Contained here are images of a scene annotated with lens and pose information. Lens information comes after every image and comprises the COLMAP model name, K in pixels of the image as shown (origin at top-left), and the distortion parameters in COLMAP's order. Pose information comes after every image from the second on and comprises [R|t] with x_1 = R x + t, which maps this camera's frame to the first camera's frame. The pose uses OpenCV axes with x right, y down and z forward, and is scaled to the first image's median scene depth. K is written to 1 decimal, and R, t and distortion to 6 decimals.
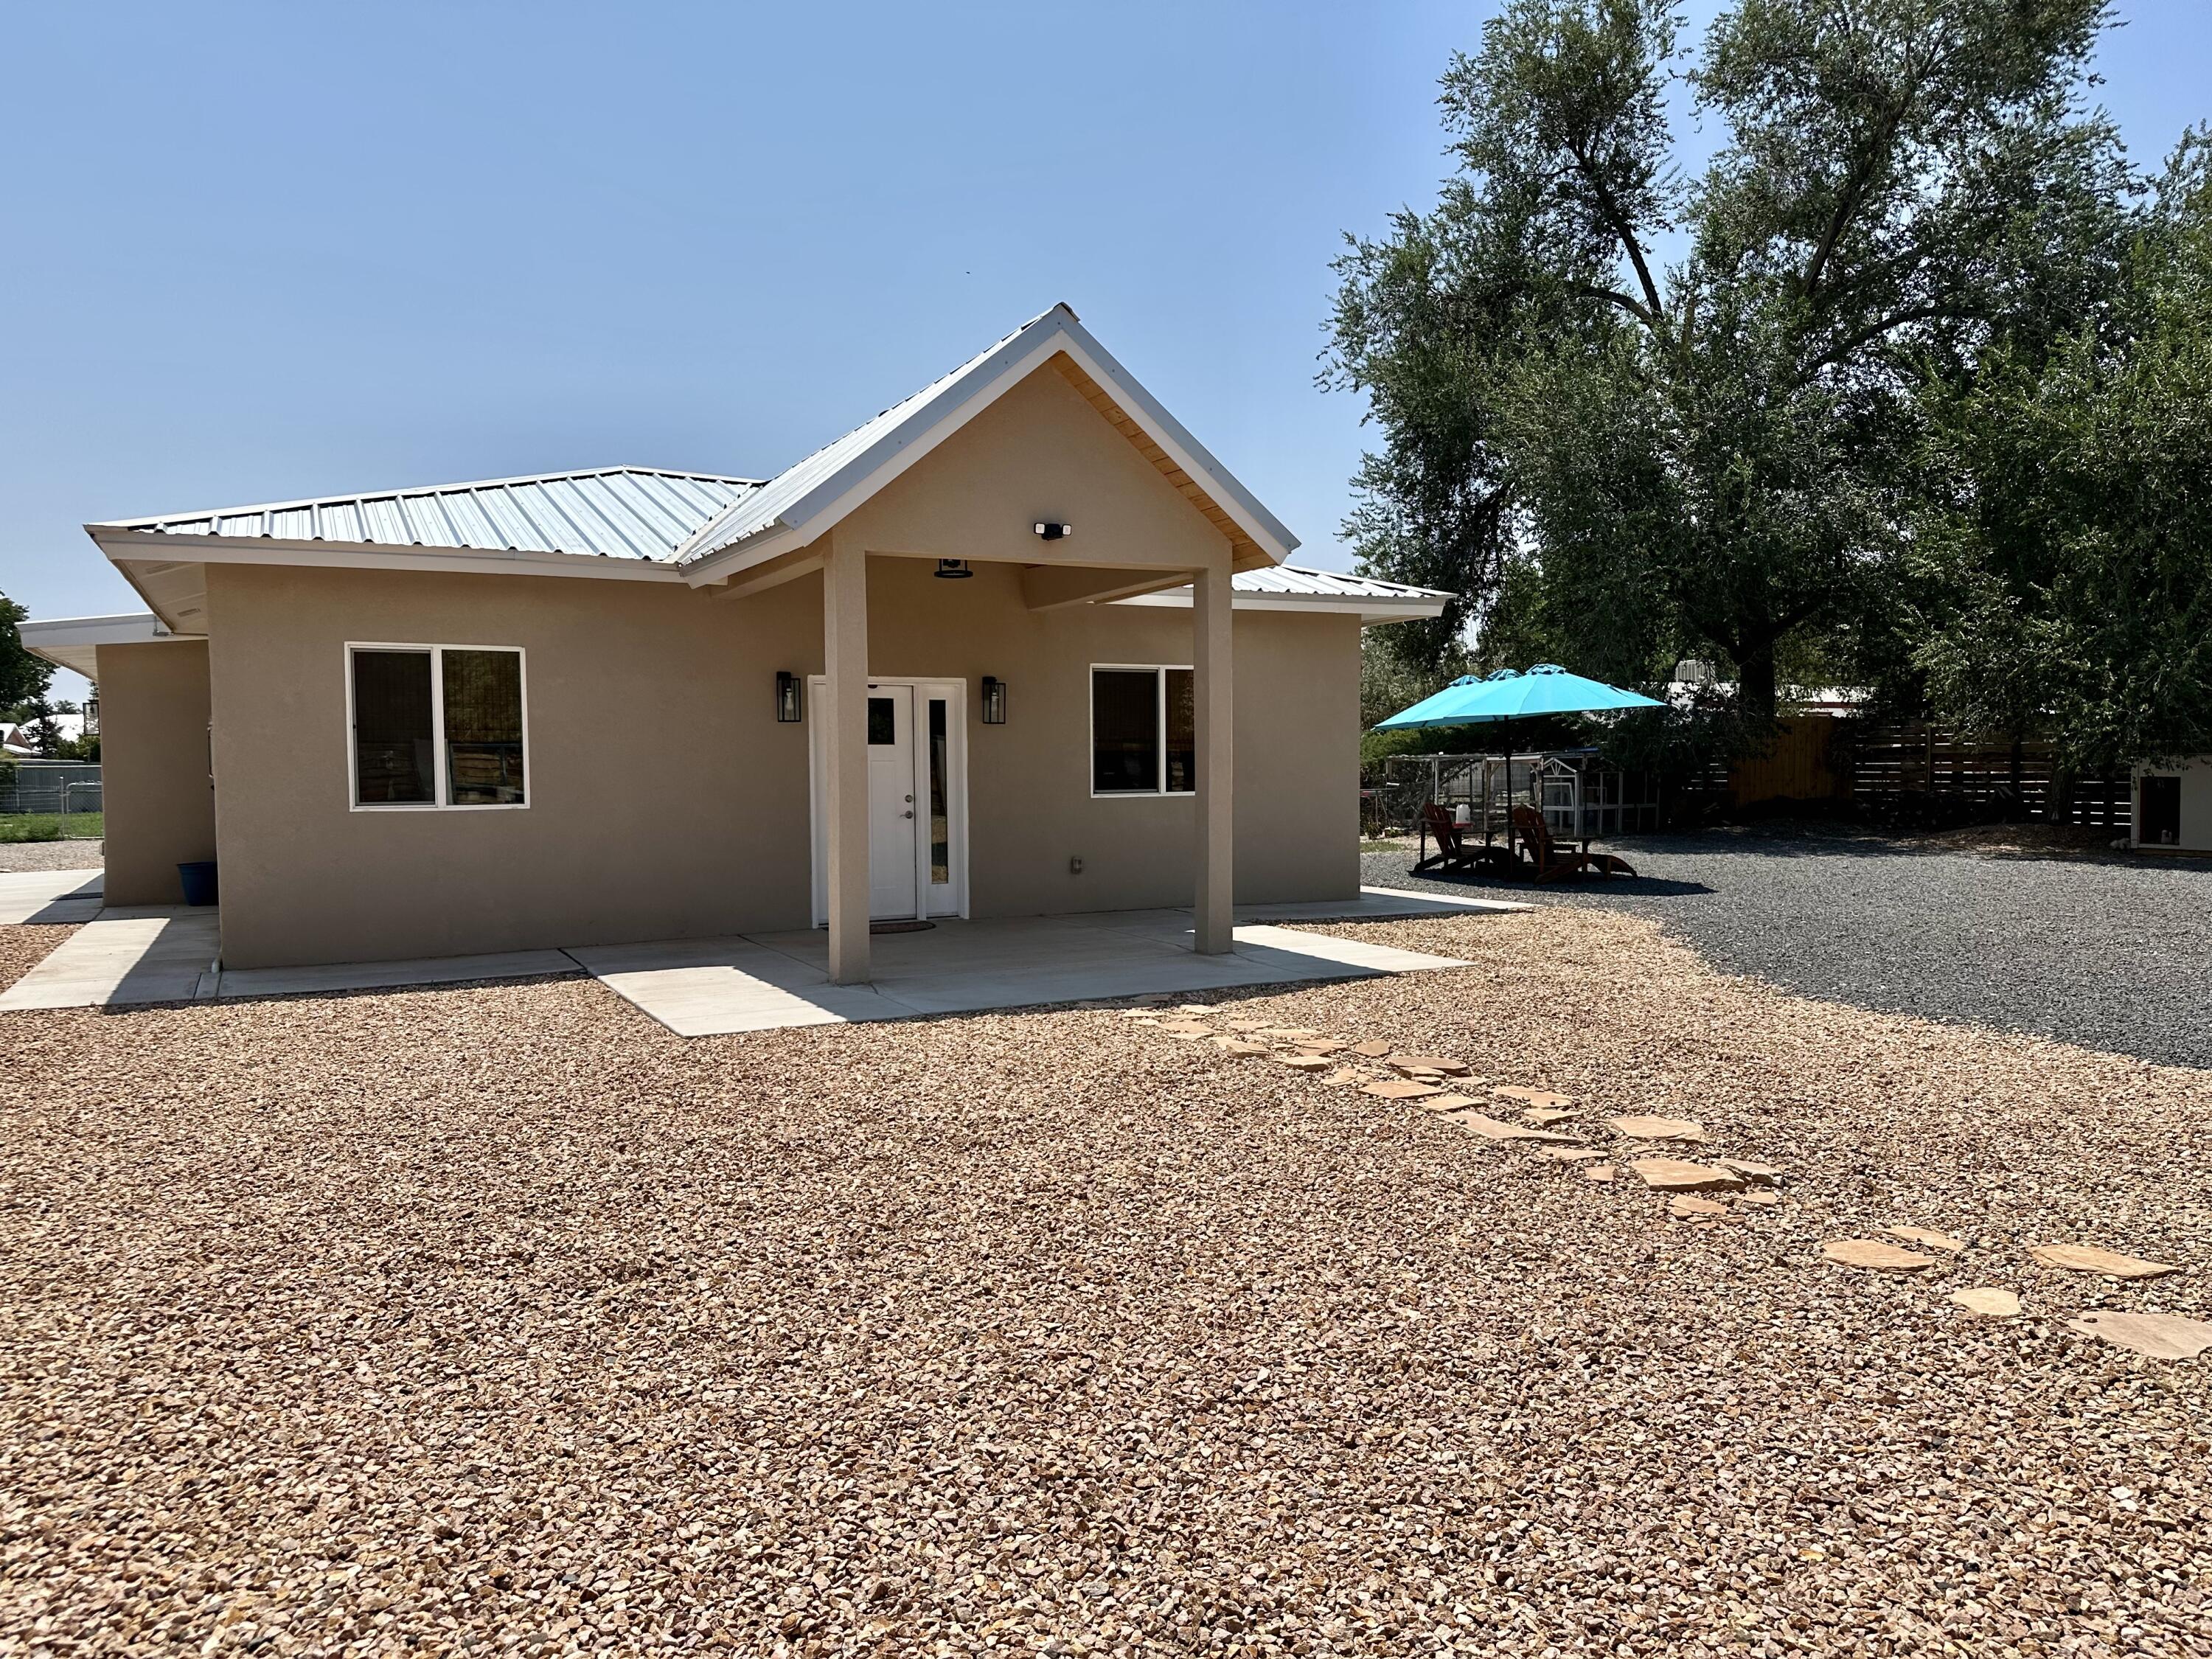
lens RADIAL K [[1557.7, 0, 1106.0], [0, 1557.7, 829.5], [0, 0, 1]] dist [0.039000, -0.002024]
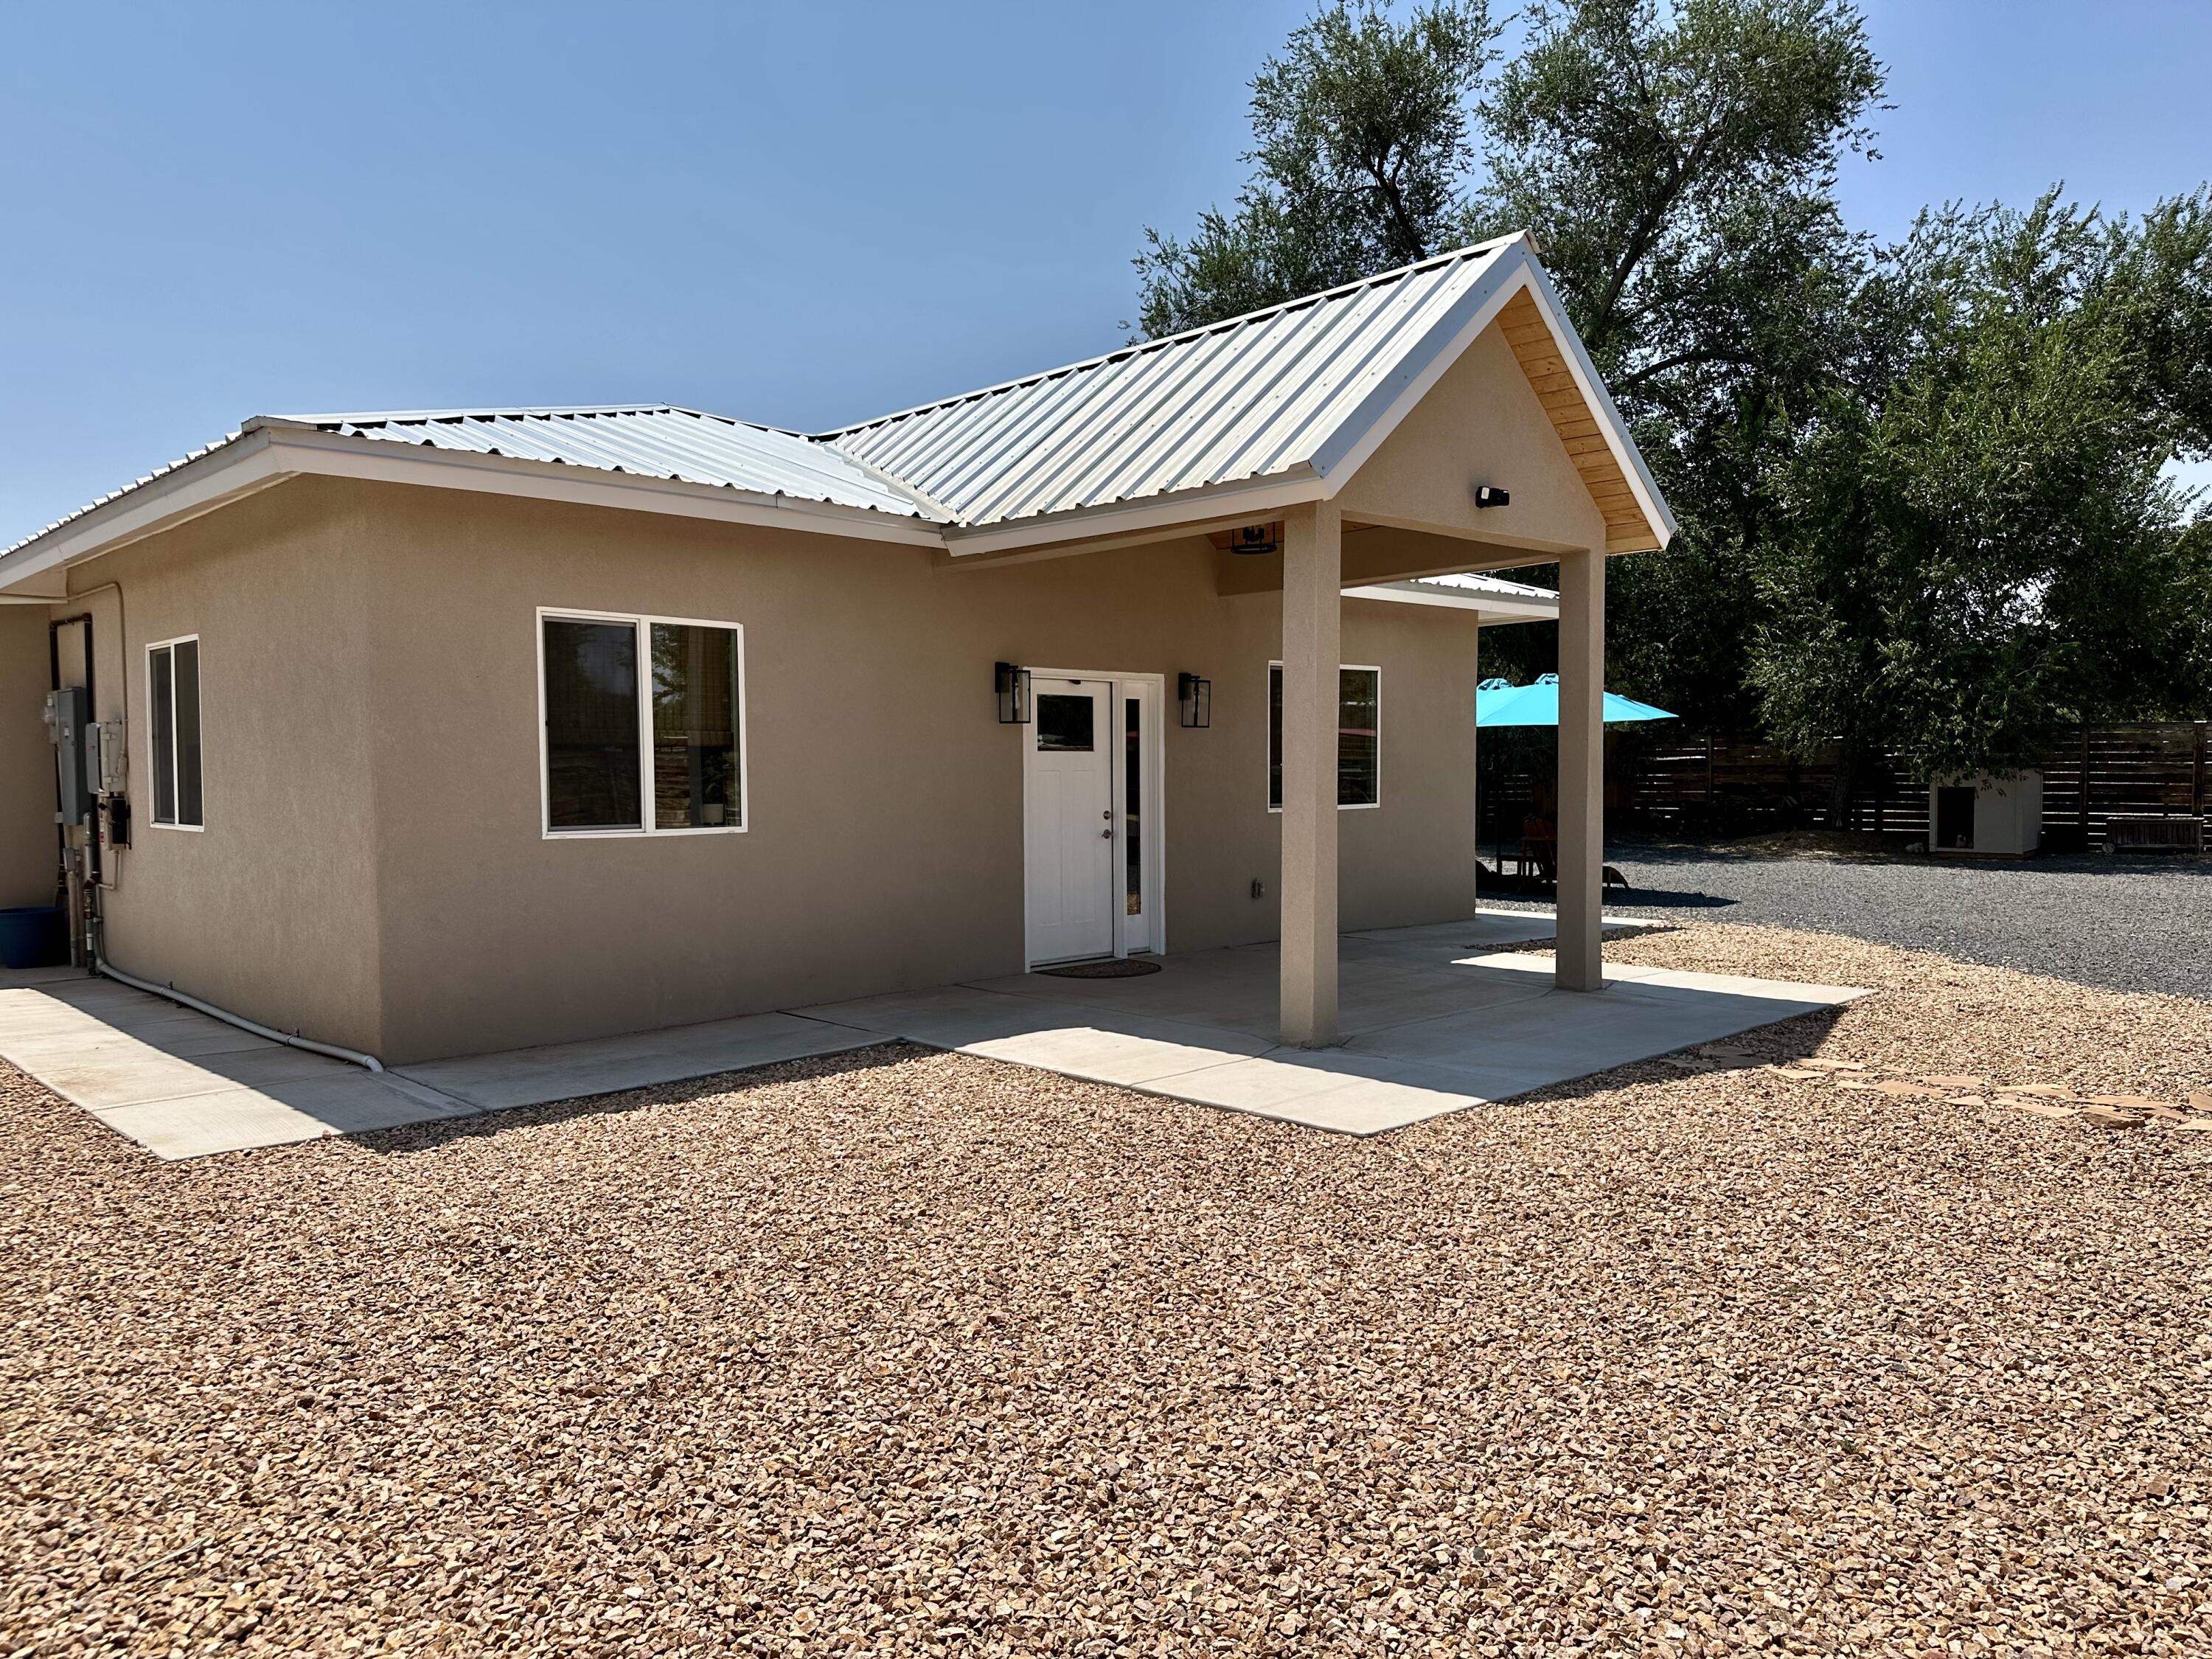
lens RADIAL K [[1545.2, 0, 1106.0], [0, 1545.2, 829.5], [0, 0, 1]] dist [0.057221, 0.000228]
pose [[0.959720, -0.008413, 0.280831, -0.357264], [0.010019, 0.999941, -0.004283, -0.008258], [-0.280779, 0.006924, 0.959748, 0.190807]]
